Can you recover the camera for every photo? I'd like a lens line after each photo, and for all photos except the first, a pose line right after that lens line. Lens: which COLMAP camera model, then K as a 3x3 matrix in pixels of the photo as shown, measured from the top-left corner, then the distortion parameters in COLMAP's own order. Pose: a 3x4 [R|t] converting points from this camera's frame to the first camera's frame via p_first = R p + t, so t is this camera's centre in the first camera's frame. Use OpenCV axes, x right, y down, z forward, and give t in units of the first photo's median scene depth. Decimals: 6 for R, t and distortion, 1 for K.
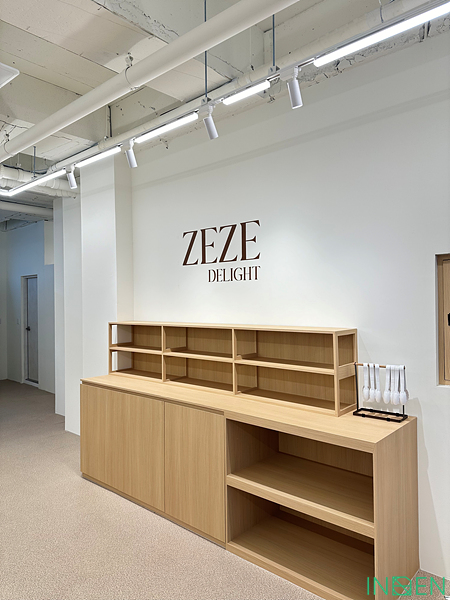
lens RADIAL K [[419.6, 0, 225.2], [0, 419.6, 297.9], [0, 0, 1]] dist [0.052094, -0.017935]
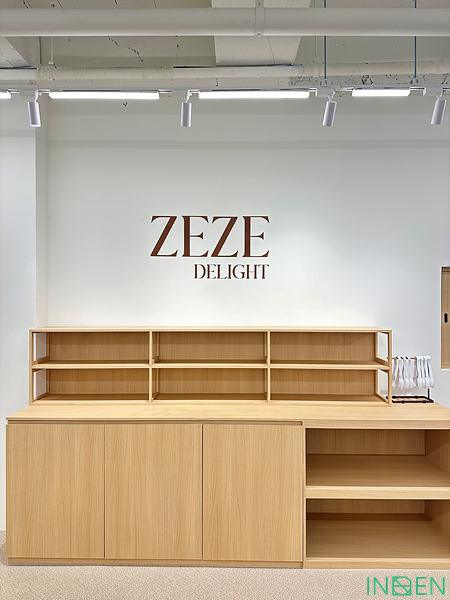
lens RADIAL K [[419.6, 0, 223.4], [0, 419.6, 299.0], [0, 0, 1]] dist [0.052094, -0.017935]
pose [[0.761086, 0.006569, 0.648617, -0.591841], [-0.017124, 0.999804, 0.009967, -0.005529], [-0.648424, -0.018693, 0.761049, 0.325466]]
